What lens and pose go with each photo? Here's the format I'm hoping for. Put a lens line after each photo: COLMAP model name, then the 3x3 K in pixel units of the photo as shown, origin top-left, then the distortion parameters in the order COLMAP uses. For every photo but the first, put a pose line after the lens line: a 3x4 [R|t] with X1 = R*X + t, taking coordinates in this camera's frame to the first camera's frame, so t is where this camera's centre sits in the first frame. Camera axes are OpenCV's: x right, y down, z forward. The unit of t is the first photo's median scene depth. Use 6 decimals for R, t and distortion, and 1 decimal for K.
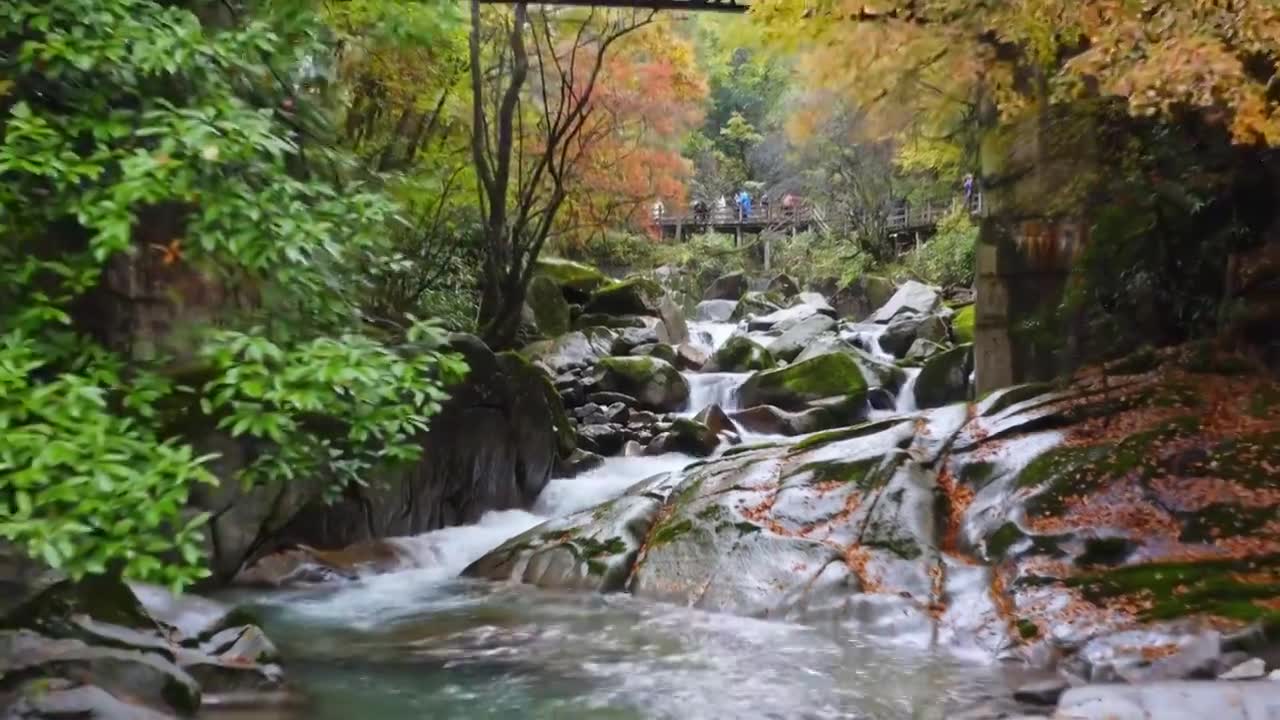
lens RADIAL K [[1006.5, 0, 640.0], [0, 1006.5, 354.1], [0, 0, 1]] dist [0.040974, -0.132053]
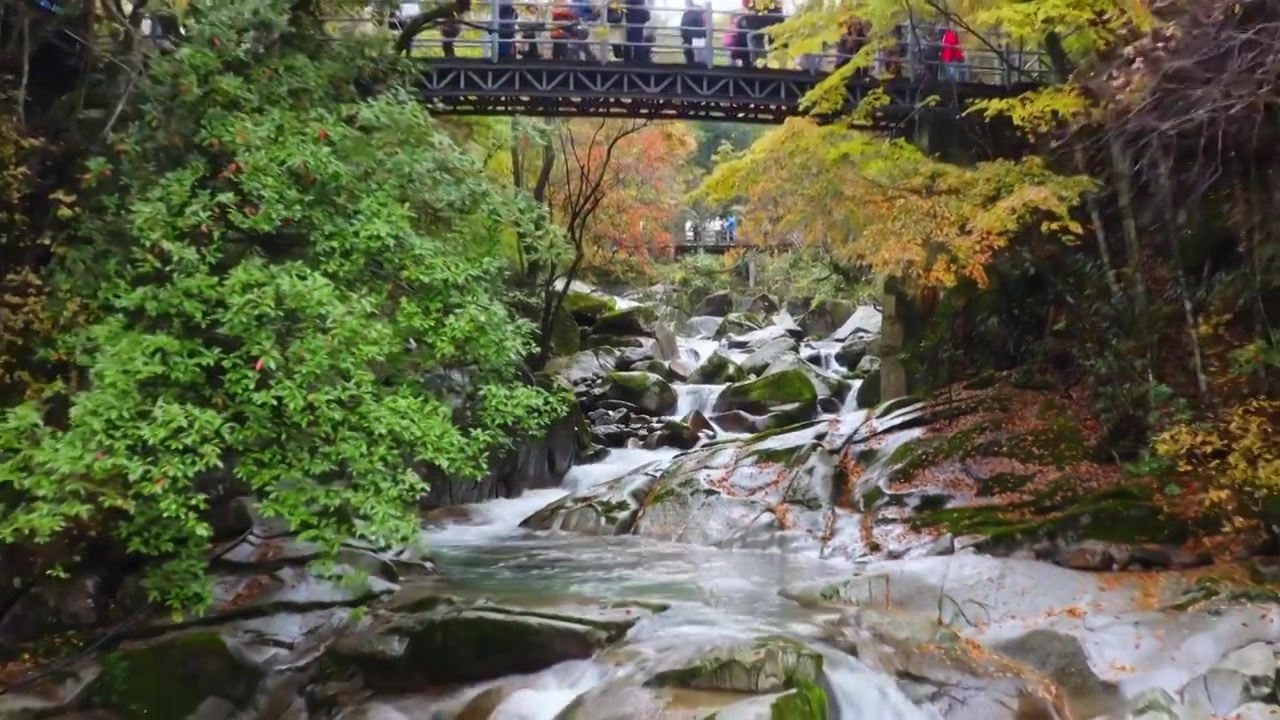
lens RADIAL K [[1007.1, 0, 638.9], [0, 1007.1, 356.4], [0, 0, 1]] dist [0.029395, 0.009629]
pose [[0.999996, -0.000663, 0.002697, -0.005393], [0.000666, 0.999999, -0.001421, -0.026977], [-0.002696, 0.001423, 0.999995, -0.472116]]
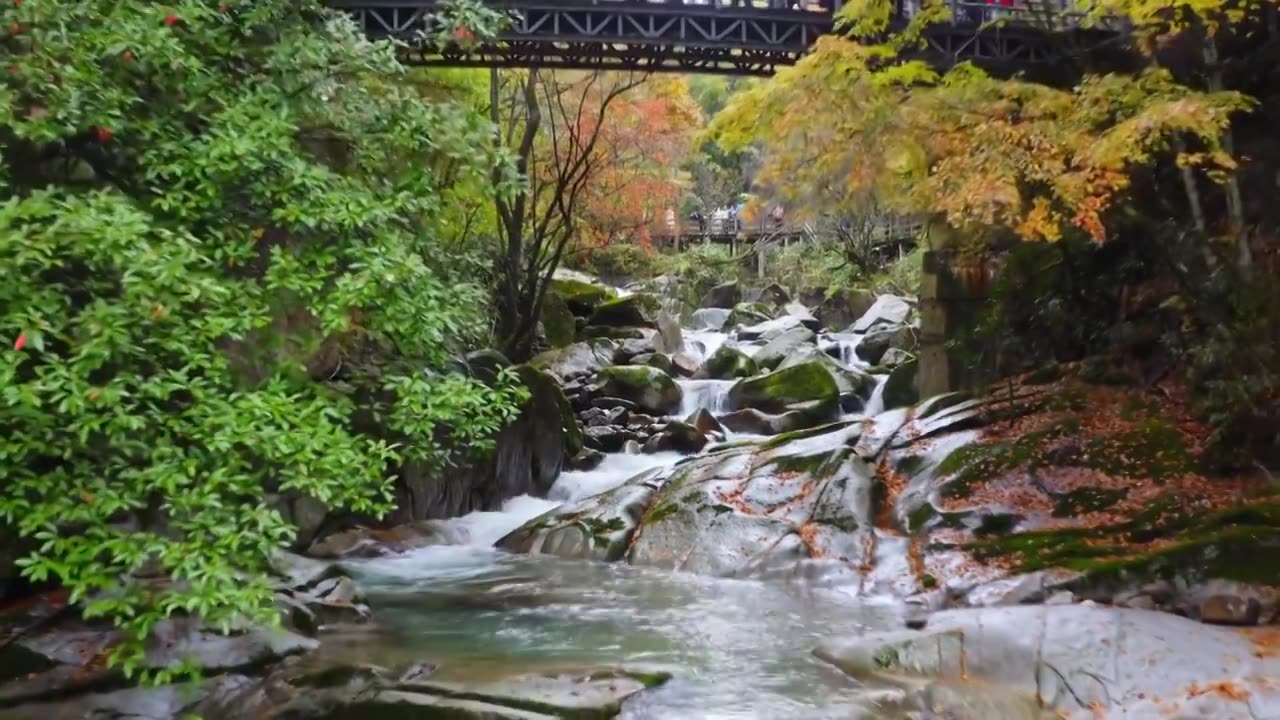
lens RADIAL K [[1006.5, 0, 640.0], [0, 1006.5, 354.1], [0, 0, 1]] dist [0.040974, -0.132053]
pose [[0.999997, -0.001939, -0.001793, 0.006995], [0.001937, 0.999998, -0.000871, -0.016900], [0.001794, 0.000867, 0.999998, -0.228081]]
